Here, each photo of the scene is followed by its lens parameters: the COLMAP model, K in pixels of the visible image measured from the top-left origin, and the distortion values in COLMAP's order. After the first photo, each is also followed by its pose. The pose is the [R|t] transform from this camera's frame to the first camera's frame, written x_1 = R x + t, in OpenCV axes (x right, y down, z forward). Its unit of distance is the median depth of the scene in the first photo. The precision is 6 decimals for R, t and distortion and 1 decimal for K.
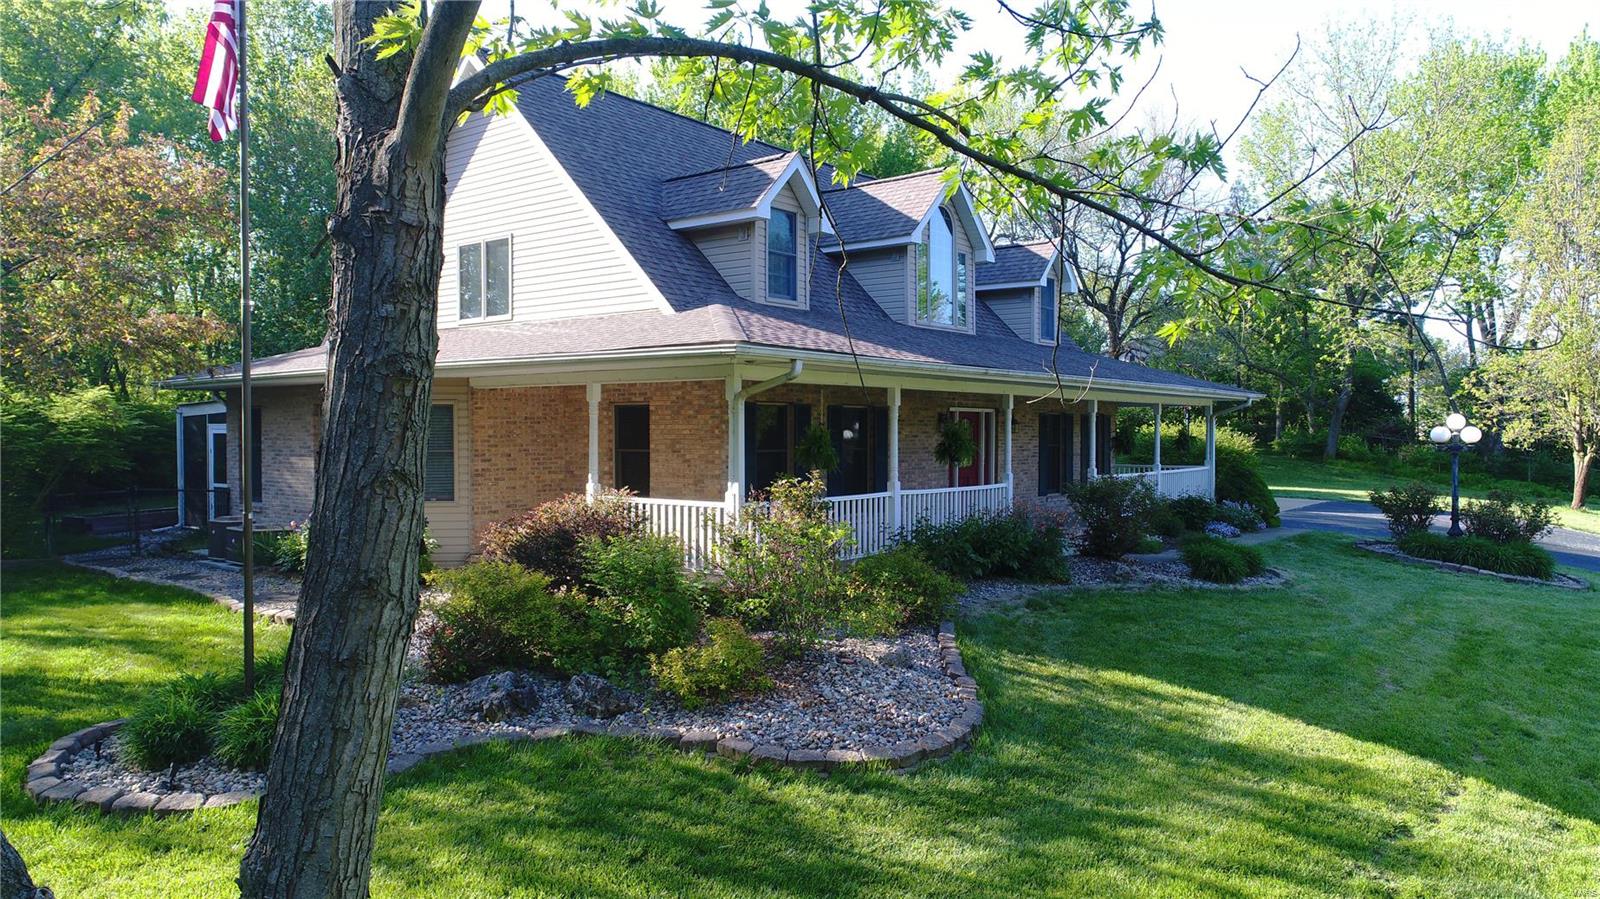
lens RADIAL K [[1082.2, 0, 800.0], [0, 1082.2, 449.5], [0, 0, 1]] dist [0.003561, 0.002012]
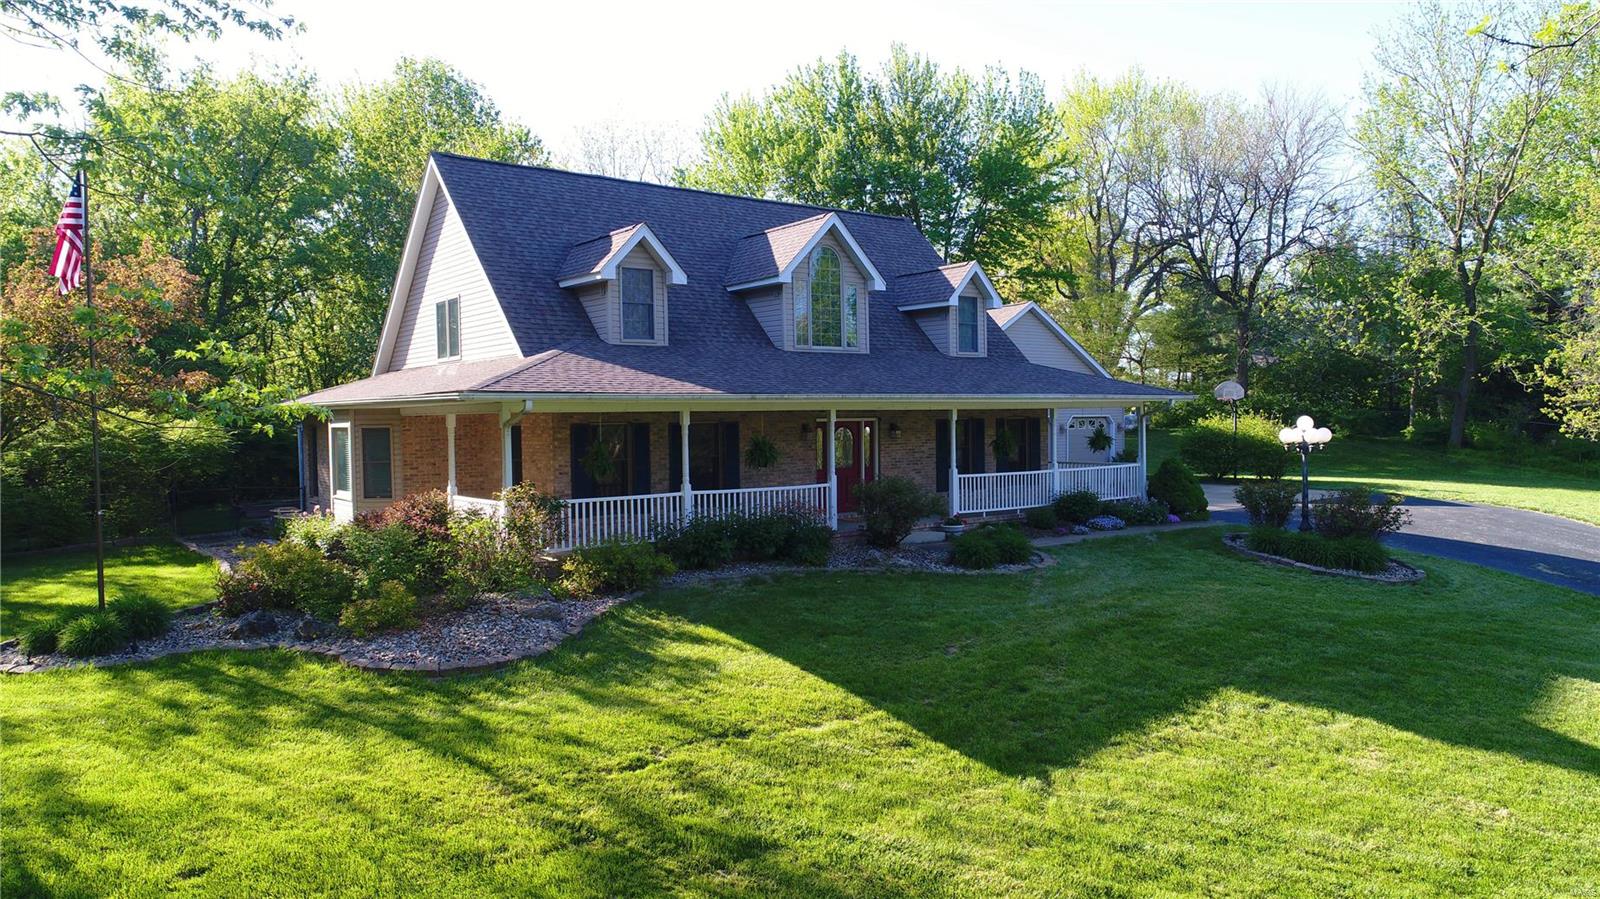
lens RADIAL K [[1082.2, 0, 800.0], [0, 1082.2, 449.5], [0, 0, 1]] dist [0.003561, 0.002012]
pose [[0.968340, -0.008458, -0.249493, 0.496245], [0.011817, 0.999859, 0.011968, -0.023081], [0.249356, -0.014538, 0.968303, -0.188575]]
